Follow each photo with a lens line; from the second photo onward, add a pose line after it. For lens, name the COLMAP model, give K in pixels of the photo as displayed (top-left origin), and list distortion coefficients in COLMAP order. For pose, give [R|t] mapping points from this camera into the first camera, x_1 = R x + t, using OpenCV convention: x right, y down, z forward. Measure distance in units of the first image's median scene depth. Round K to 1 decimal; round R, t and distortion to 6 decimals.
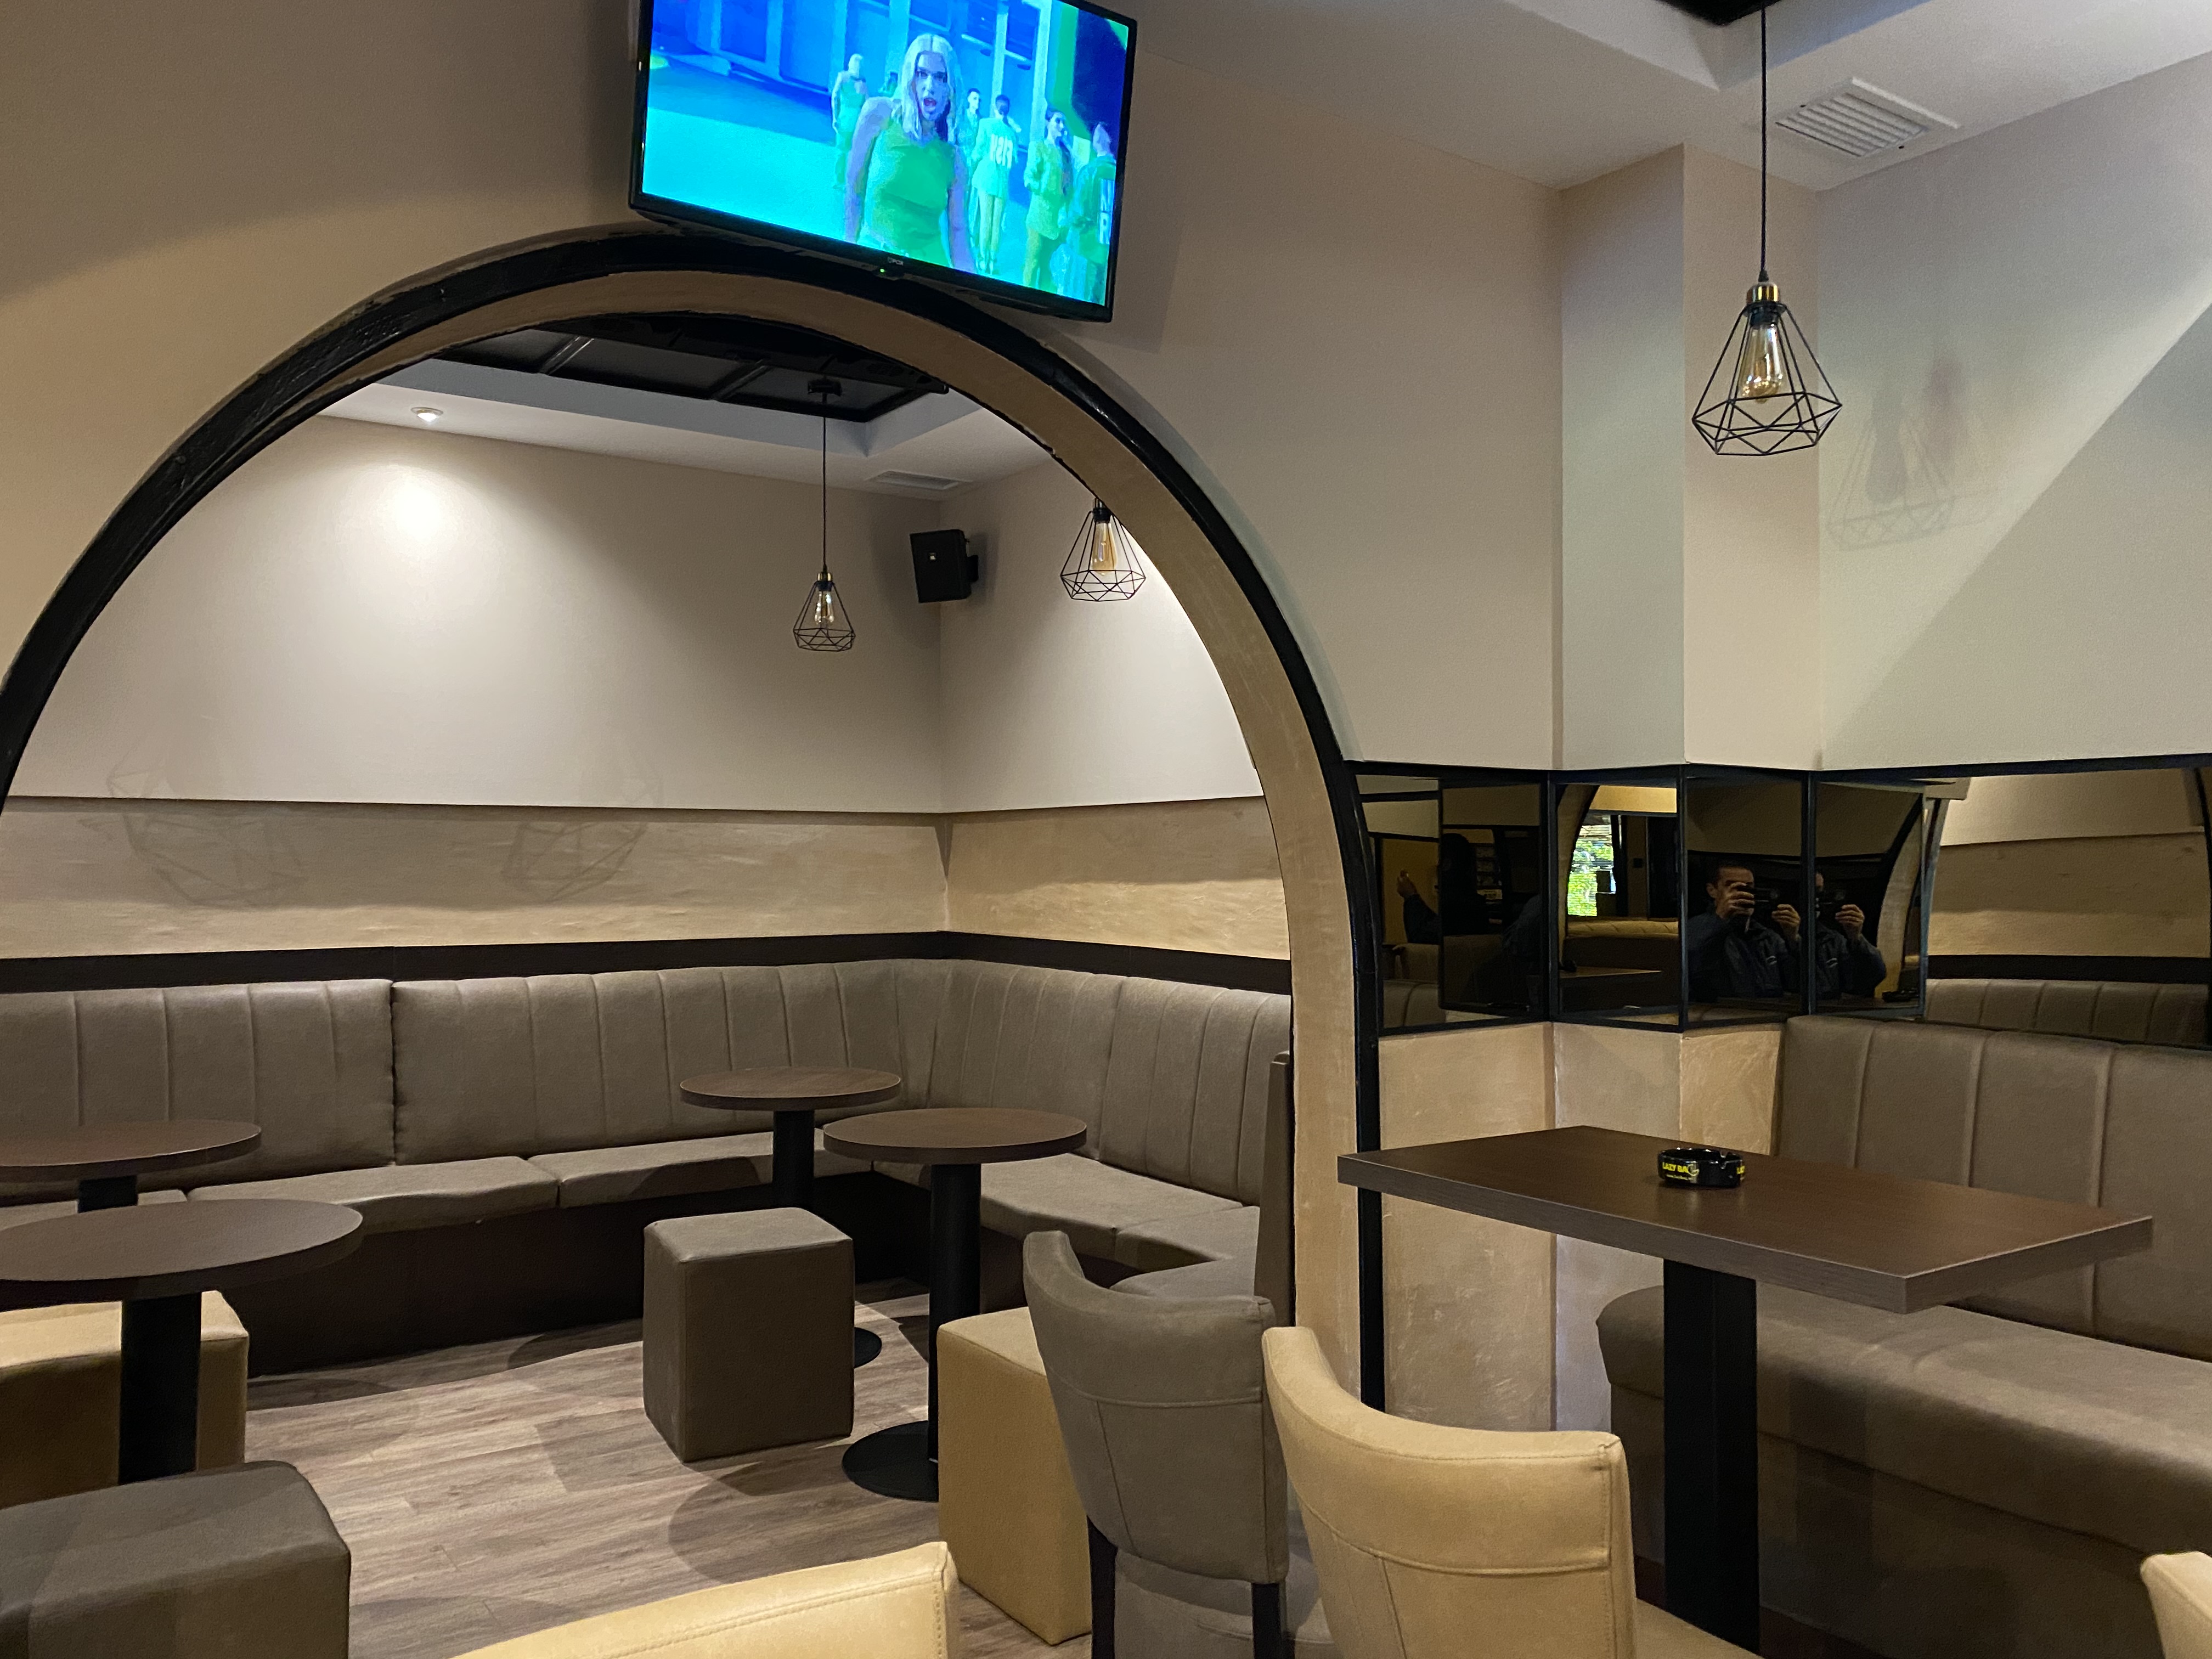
lens RADIAL K [[1700.2, 0, 1100.9], [0, 1700.2, 822.6], [0, 0, 1]] dist [0.037585, -0.035372]
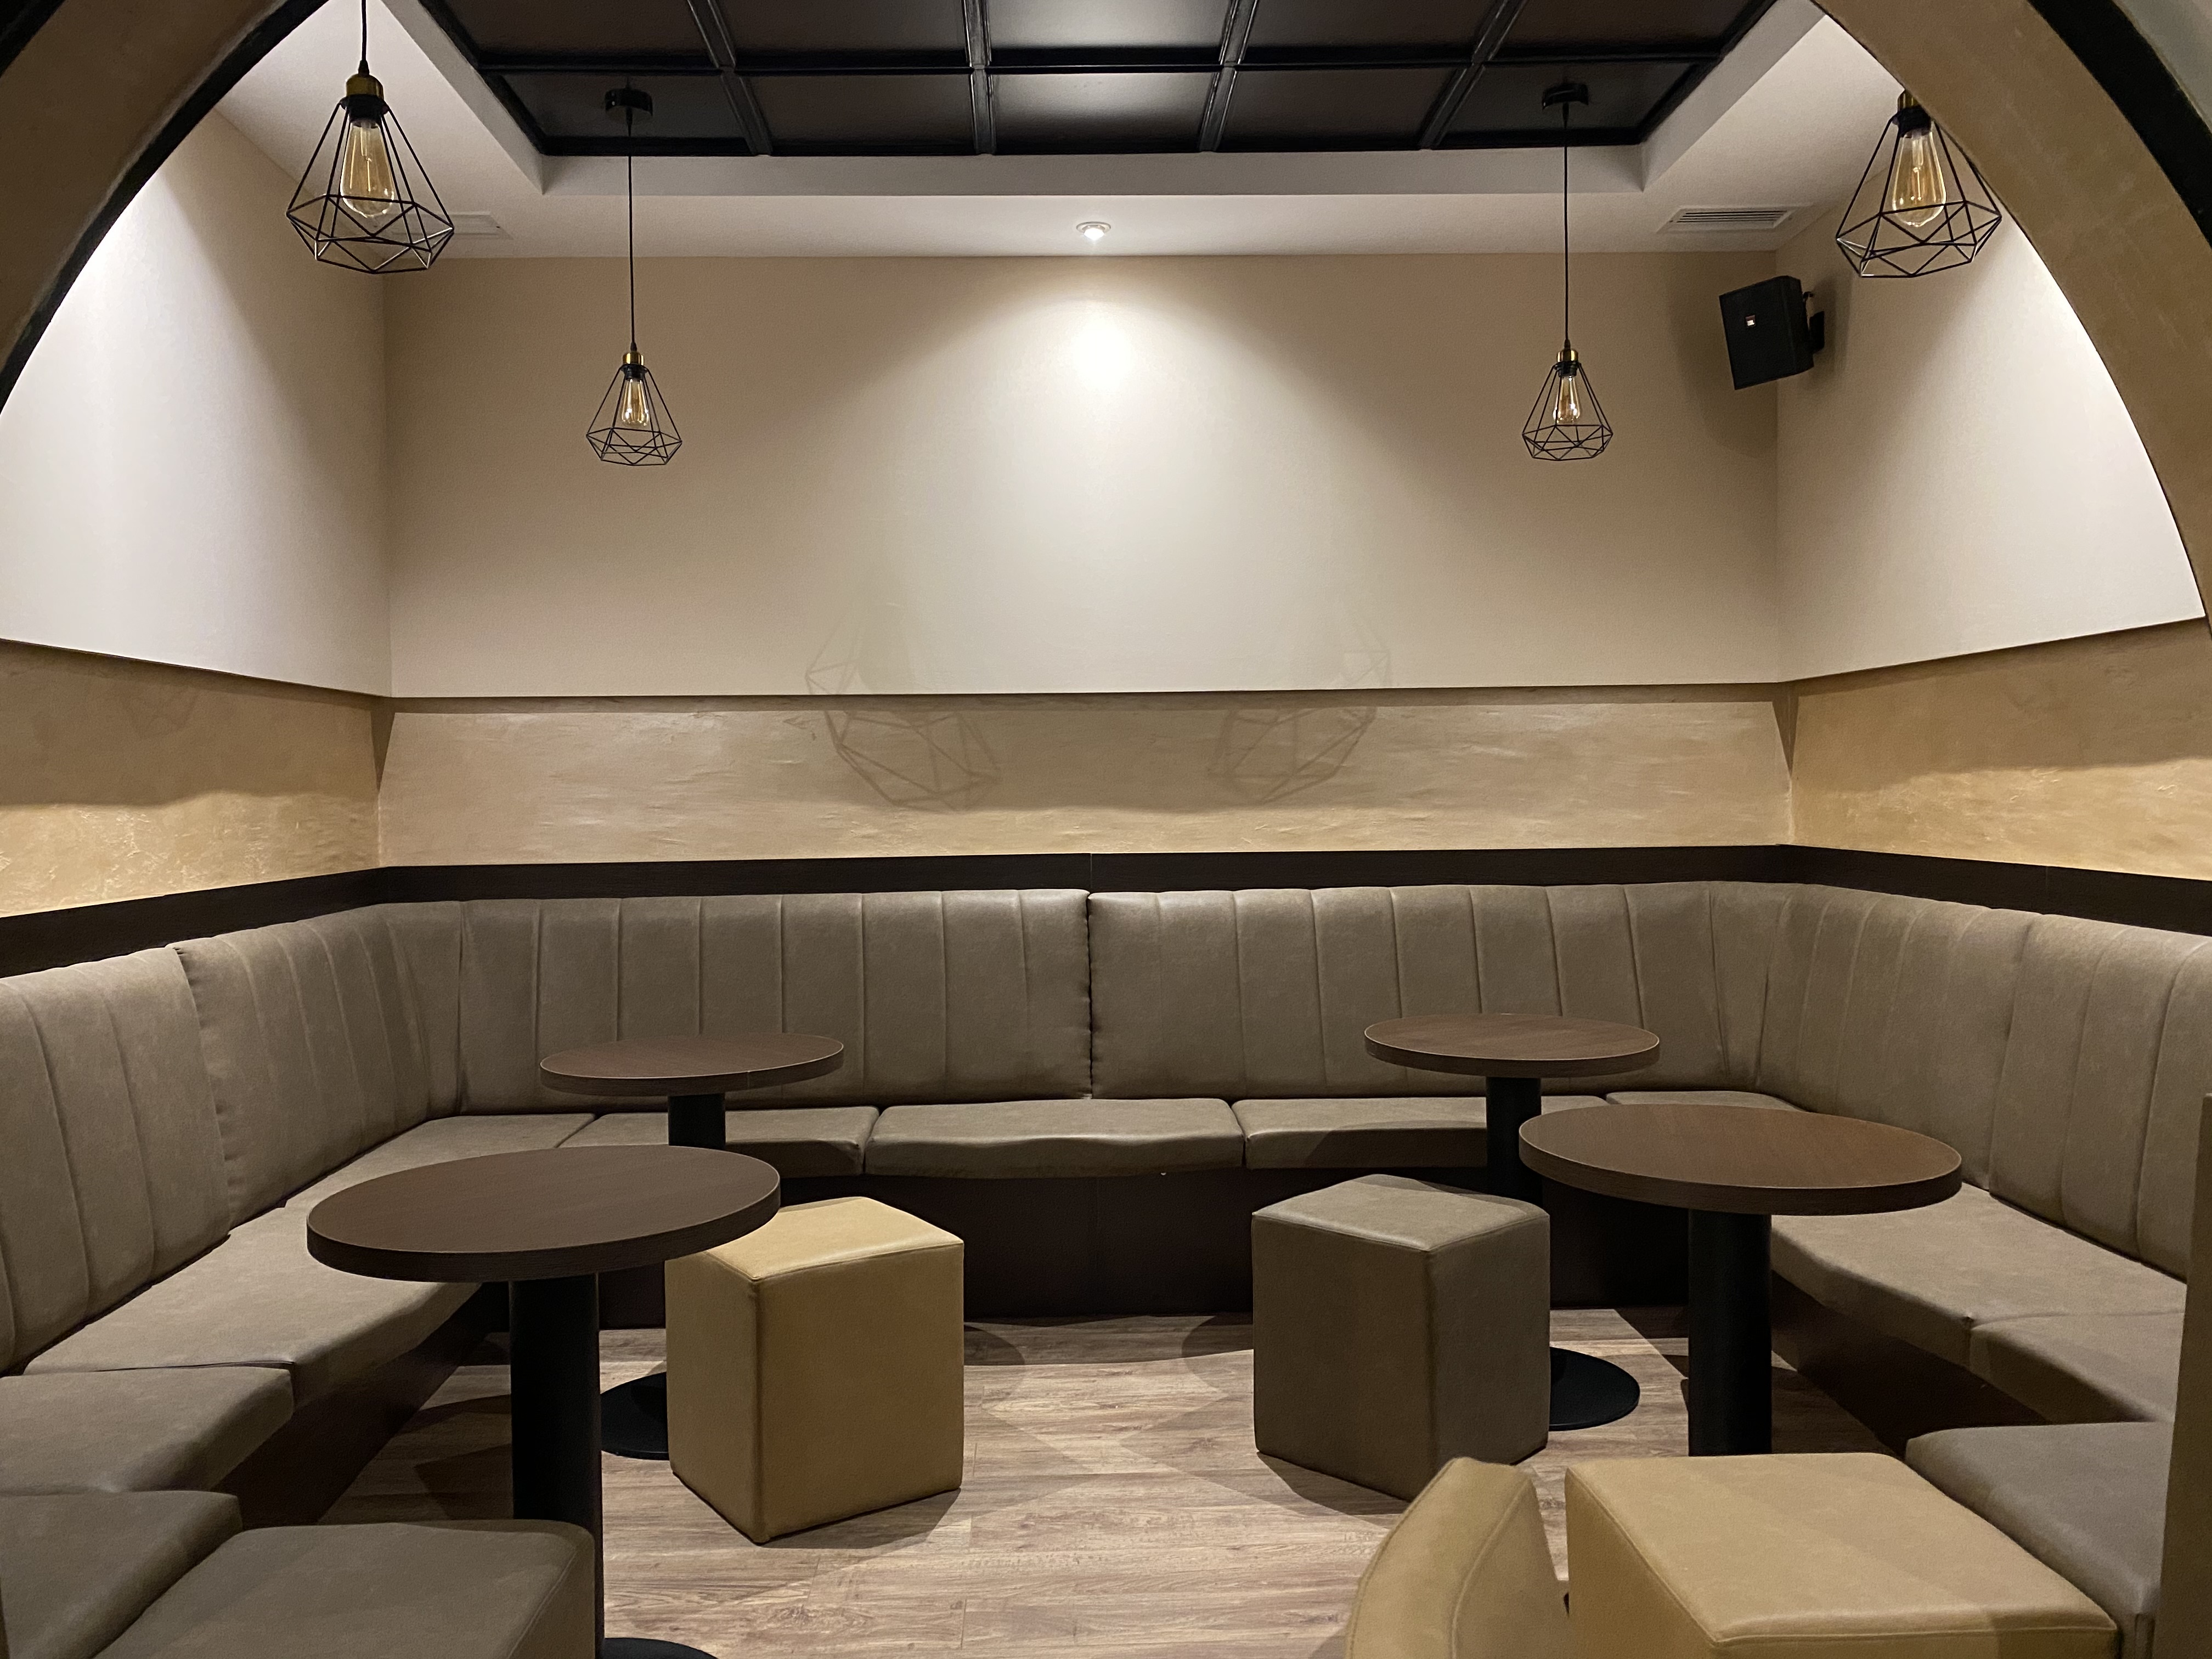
lens RADIAL K [[1700.2, 0, 1074.0], [0, 1700.2, 823.7], [0, 0, 1]] dist [0.037585, -0.035372]
pose [[0.842089, 0.001156, -0.539338, 0.056325], [0.024237, 0.998906, 0.039983, 0.021685], [0.538794, -0.046741, 0.841140, 0.257005]]
